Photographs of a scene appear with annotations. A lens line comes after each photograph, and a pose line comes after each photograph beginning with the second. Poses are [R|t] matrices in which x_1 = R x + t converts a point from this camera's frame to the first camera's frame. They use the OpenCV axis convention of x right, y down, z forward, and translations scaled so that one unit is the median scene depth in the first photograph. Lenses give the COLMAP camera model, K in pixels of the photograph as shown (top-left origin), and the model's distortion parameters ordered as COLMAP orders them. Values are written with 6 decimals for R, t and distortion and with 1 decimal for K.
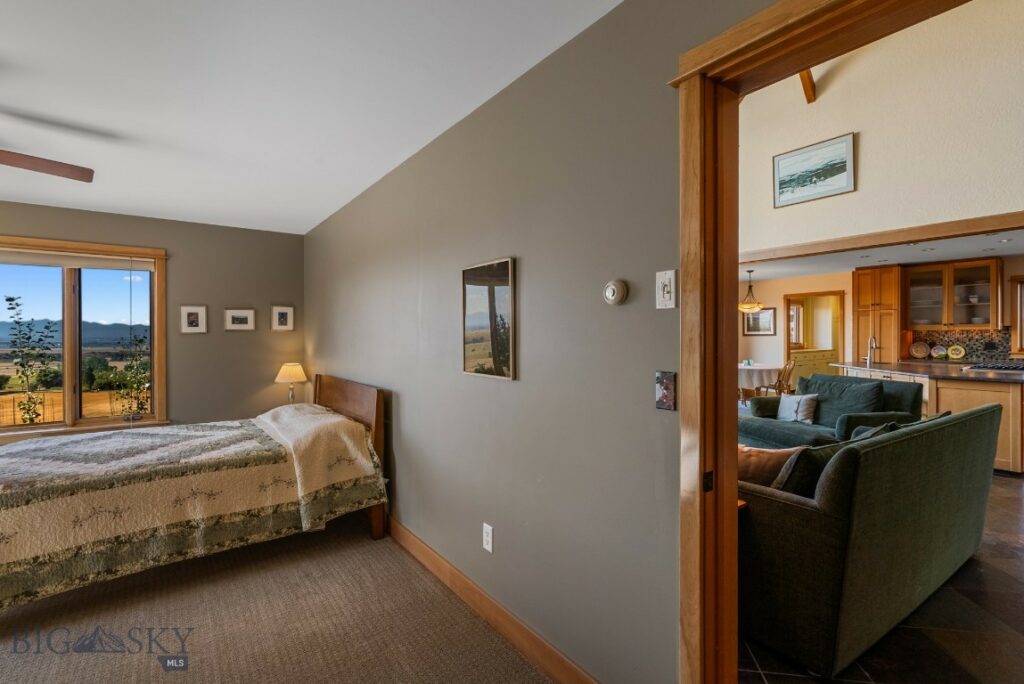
lens RADIAL K [[475.1, 0, 509.0], [0, 475.1, 339.6], [0, 0, 1]] dist [-0.003251, 0.001171]
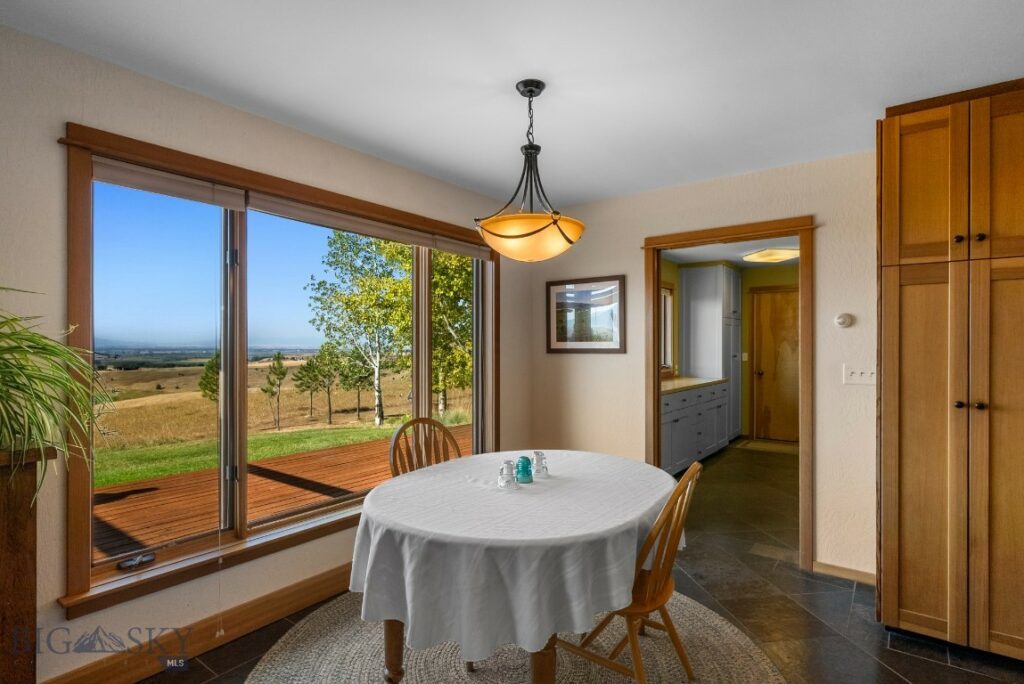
lens RADIAL K [[522.3, 0, 513.4], [0, 522.3, 347.5], [0, 0, 1]] dist [-0.000862, -0.000081]
pose [[0.953471, 0.006264, 0.301419, 0.471227], [-0.003327, 0.999942, -0.010258, -0.010920], [-0.301466, 0.008778, 0.953436, 0.842018]]
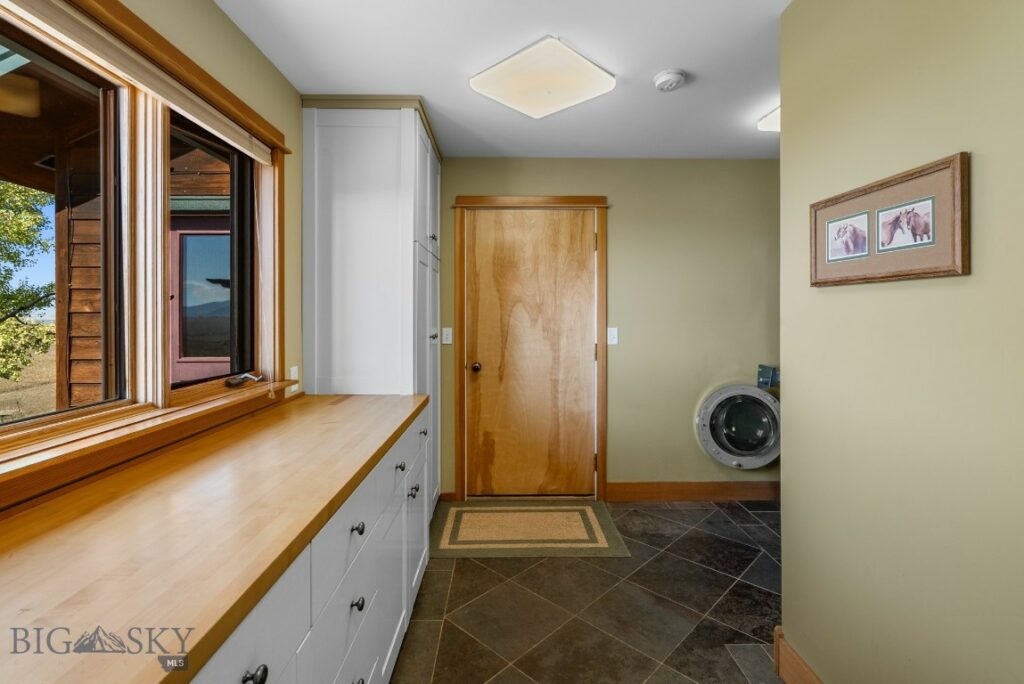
lens RADIAL K [[475.1, 0, 507.5], [0, 475.1, 316.3], [0, 0, 1]] dist [-0.003251, 0.001171]
pose [[0.571968, 0.000245, 0.820276, 0.731617], [0.006163, 0.999970, -0.004596, -0.017315], [-0.820252, 0.007684, 0.571950, 1.187890]]
